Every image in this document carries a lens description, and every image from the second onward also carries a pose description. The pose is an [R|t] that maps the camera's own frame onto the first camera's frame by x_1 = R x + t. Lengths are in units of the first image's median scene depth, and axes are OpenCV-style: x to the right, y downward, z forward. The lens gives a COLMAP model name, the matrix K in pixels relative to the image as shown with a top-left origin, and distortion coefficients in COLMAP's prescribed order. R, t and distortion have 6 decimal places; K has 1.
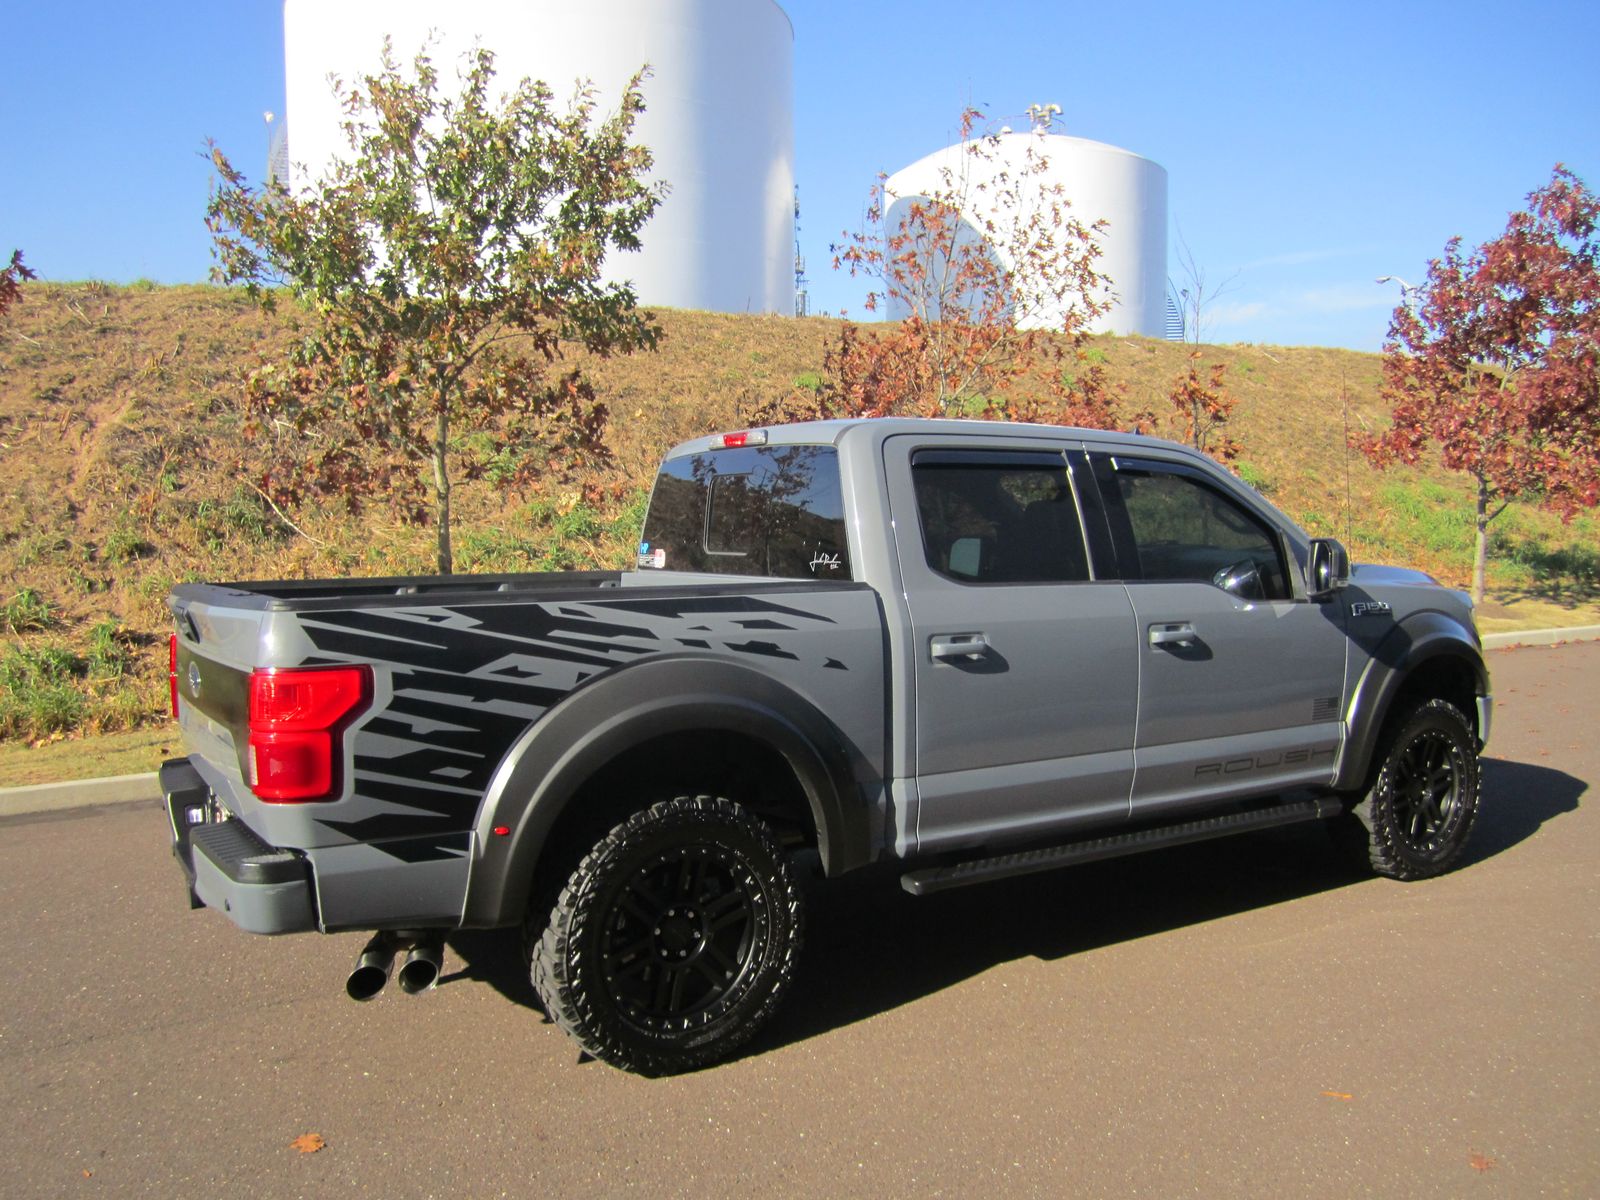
lens RADIAL K [[1329.1, 0, 804.6], [0, 1329.1, 641.0], [0, 0, 1]] dist [-0.063012, 0.020672]
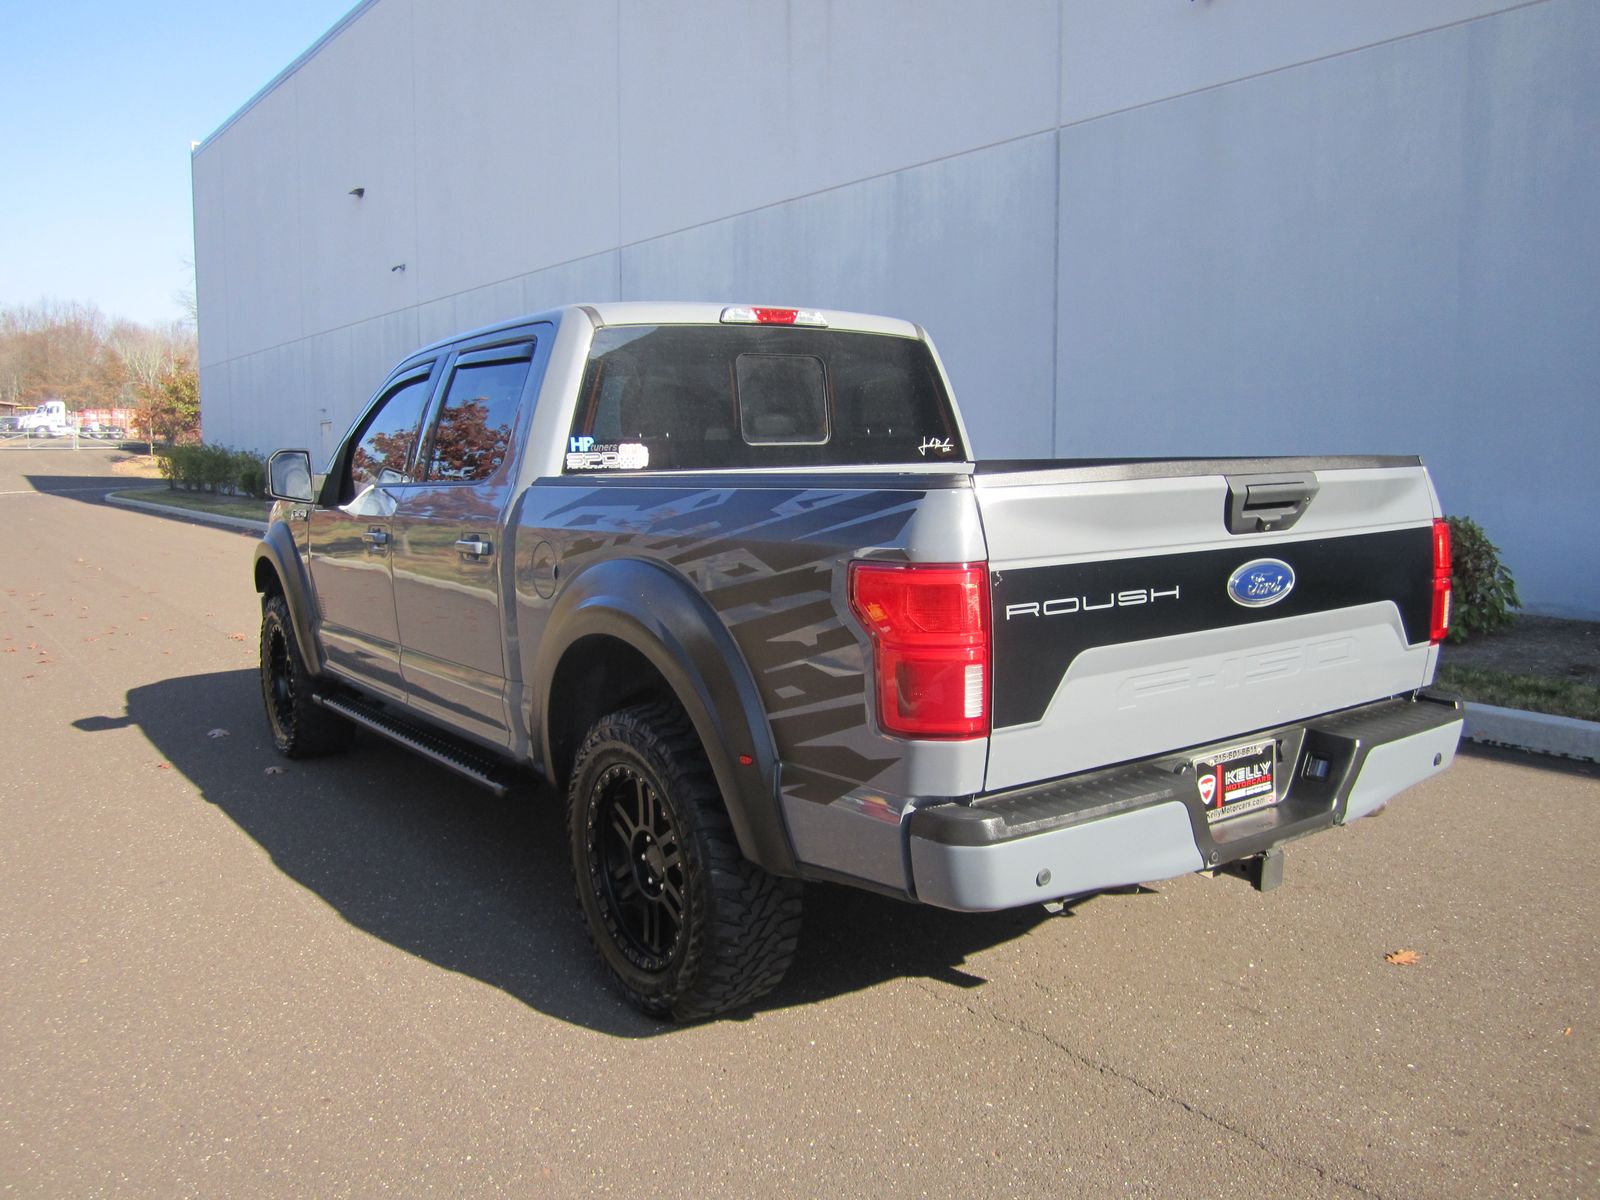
lens RADIAL K [[1329.1, 0, 785.7], [0, 1329.1, 627.2], [0, 0, 1]] dist [-0.063012, 0.020672]
pose [[-0.047885, -0.122154, 0.991355, -1.020622], [0.112371, 0.985534, 0.126864, -0.060949], [-0.992512, 0.117474, -0.033466, 1.107984]]
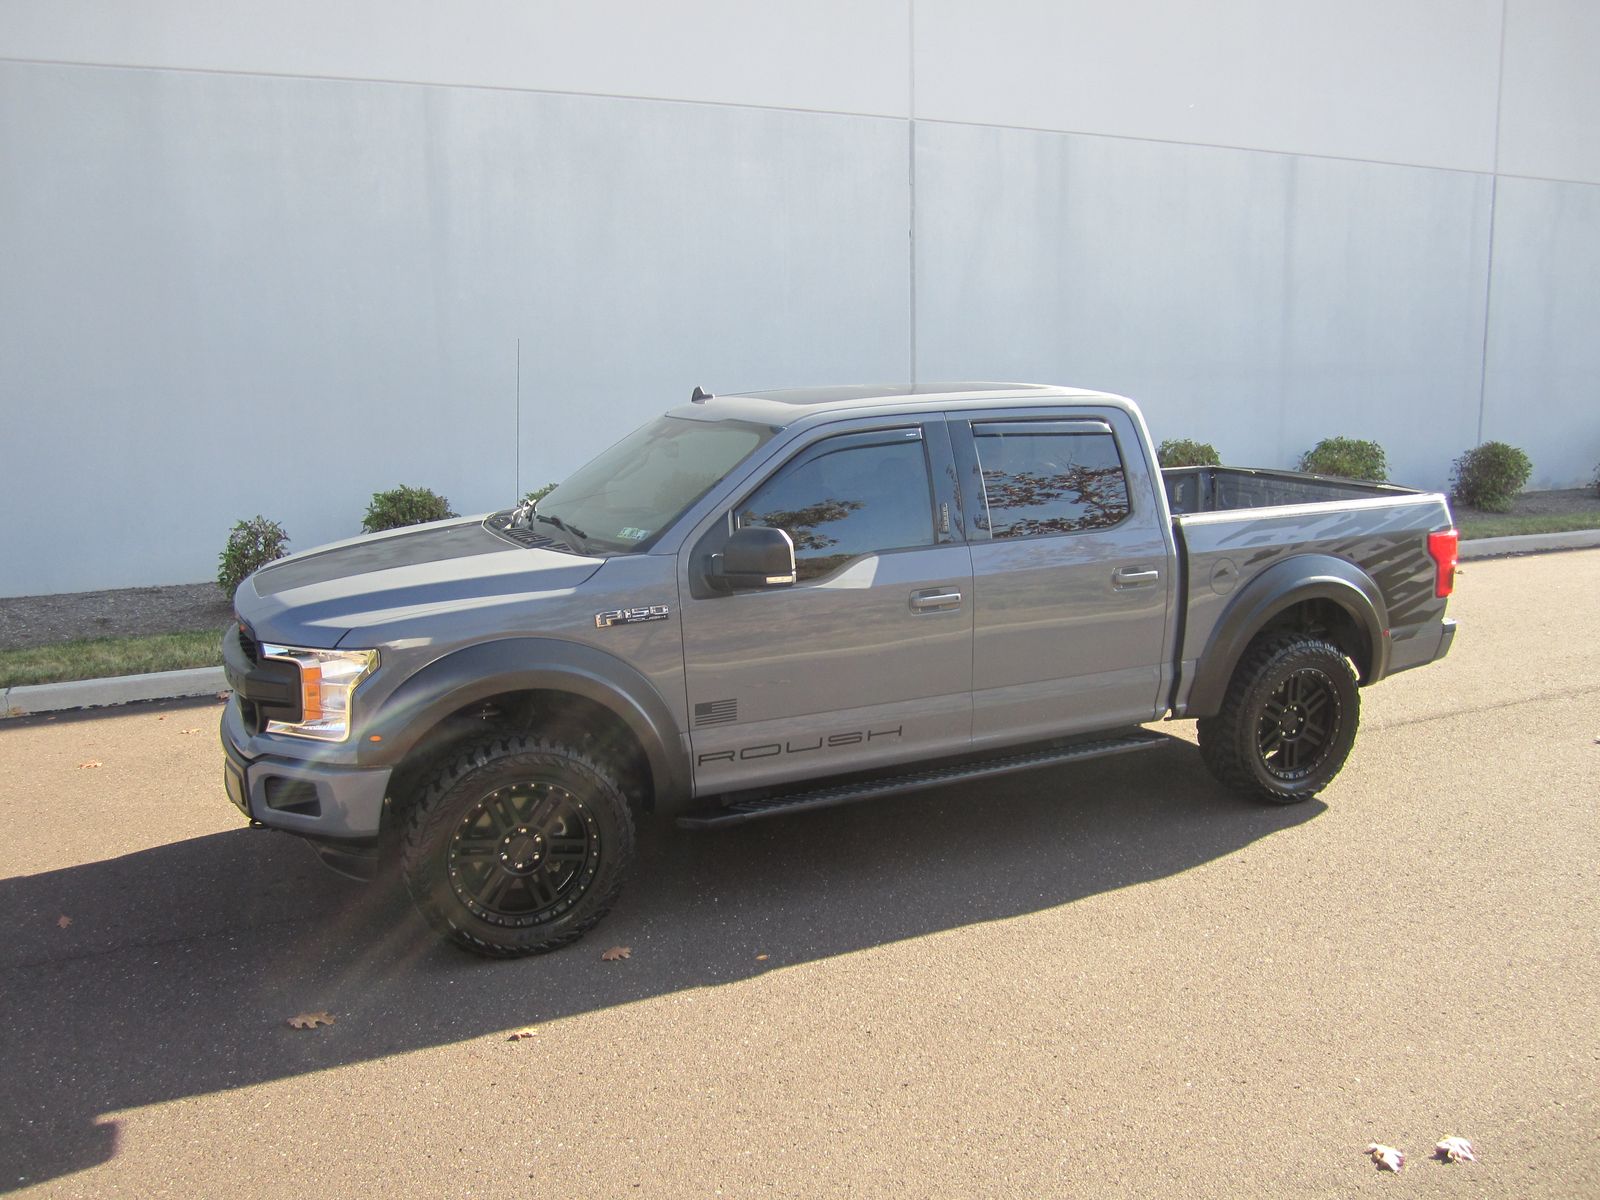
lens RADIAL K [[1329.1, 0, 792.8], [0, 1329.1, 623.2], [0, 0, 1]] dist [-0.063012, 0.020672]
pose [[-0.992441, -0.004708, 0.122636, 0.041596], [0.031205, 0.956742, 0.289258, -0.340564], [-0.118693, 0.290899, -0.949363, 2.467933]]
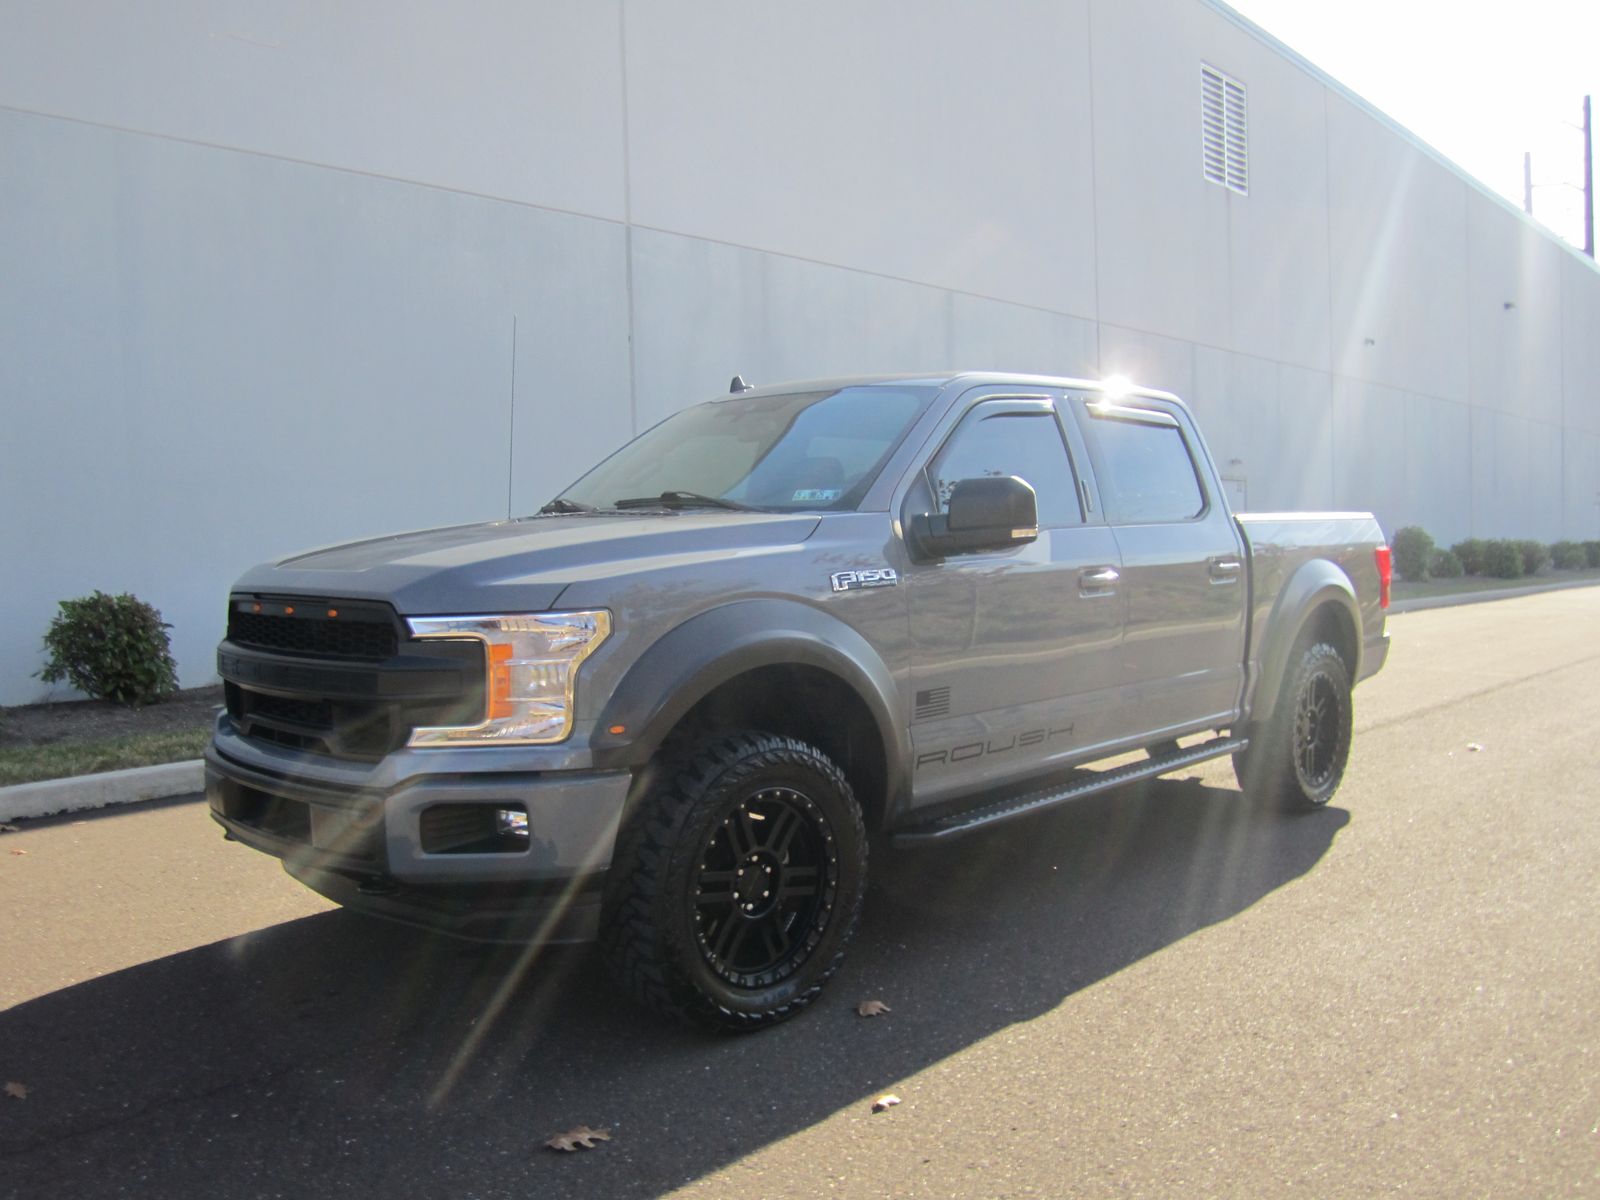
lens RADIAL K [[1329.1, 0, 786.9], [0, 1329.1, 627.1], [0, 0, 1]] dist [-0.063012, 0.020672]
pose [[-0.970872, 0.039875, -0.236259, 0.528182], [0.000472, 0.986371, 0.164539, -0.164536], [0.239600, 0.159635, -0.957658, 2.305260]]
